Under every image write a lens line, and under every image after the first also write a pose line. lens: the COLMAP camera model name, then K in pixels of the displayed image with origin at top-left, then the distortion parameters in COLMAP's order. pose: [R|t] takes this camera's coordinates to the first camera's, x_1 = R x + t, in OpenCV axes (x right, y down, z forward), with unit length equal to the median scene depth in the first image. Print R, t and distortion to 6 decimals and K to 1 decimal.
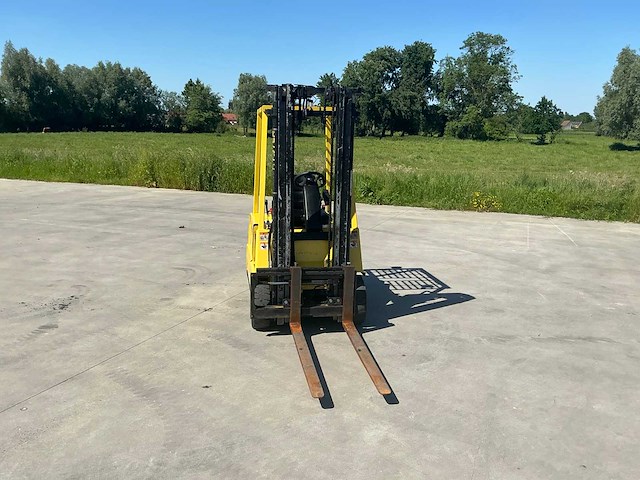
lens RADIAL K [[531.3, 0, 319.8], [0, 531.3, 243.1], [0, 0, 1]] dist [0.122477, -0.256448]
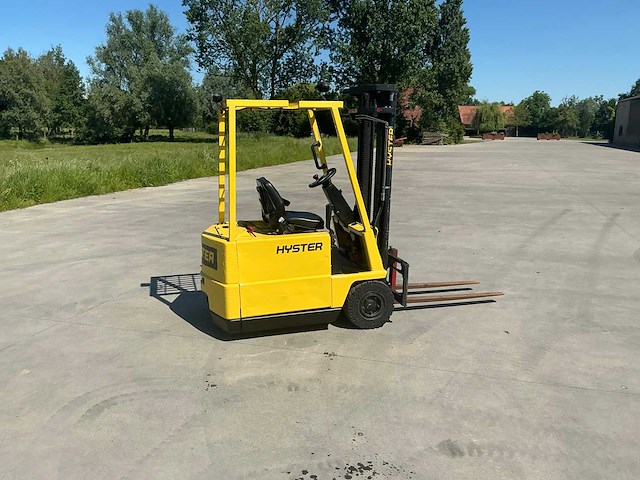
lens RADIAL K [[531.3, 0, 319.8], [0, 531.3, 243.1], [0, 0, 1]] dist [0.122477, -0.256448]
pose [[-0.117626, -0.227552, 0.966635, -0.649210], [0.197450, 0.948599, 0.247333, -0.161506], [-0.973230, 0.219955, -0.066650, 0.711007]]
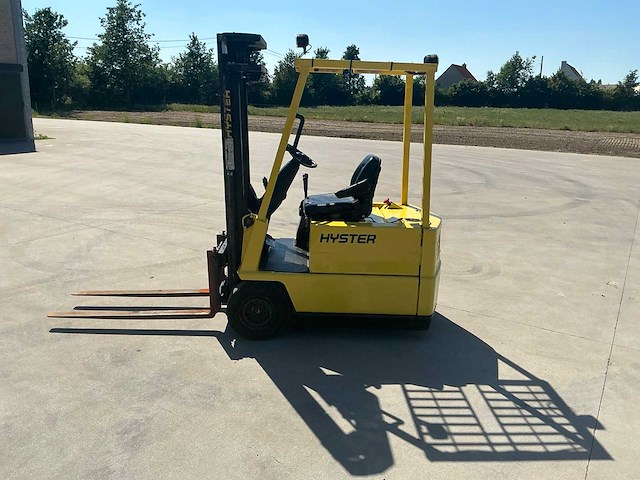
lens RADIAL K [[531.3, 0, 319.8], [0, 531.3, 243.1], [0, 0, 1]] dist [0.122477, -0.256448]
pose [[-0.135467, 0.239548, -0.961387, 0.507387], [-0.232309, 0.935603, 0.265858, -0.139351], [0.963162, 0.259354, -0.071094, 0.724520]]
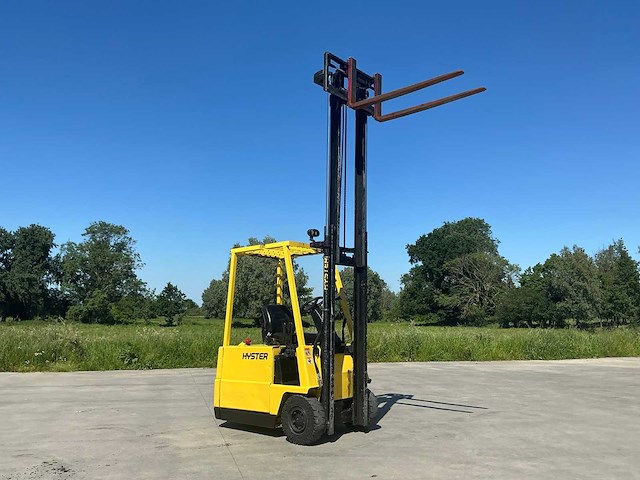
lens RADIAL K [[530.5, 0, 318.5], [0, 530.5, 242.0], [0, 0, 1]] dist [0.134971, -0.282877]
pose [[0.770780, 0.073145, 0.632888, -0.492890], [0.145333, 0.947009, -0.286446, 0.056094], [-0.620303, 0.312767, 0.719306, 0.069845]]
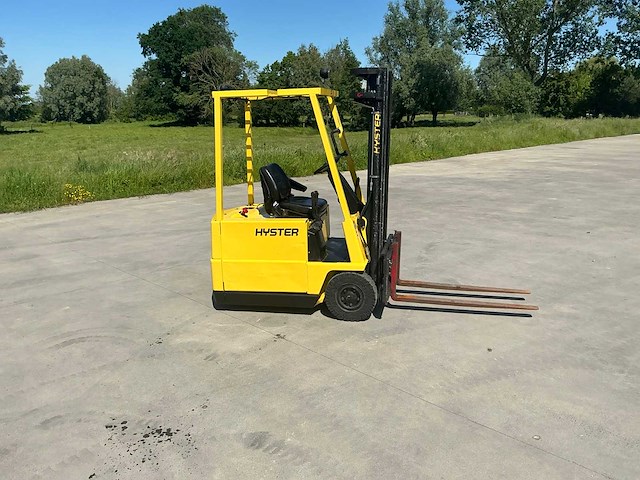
lens RADIAL K [[531.3, 0, 319.8], [0, 531.3, 243.1], [0, 0, 1]] dist [0.122477, -0.256448]
pose [[0.375601, -0.242443, 0.894508, -0.613070], [0.216648, 0.961404, 0.169605, -0.097448], [-0.901103, 0.130089, 0.413629, 0.402573]]
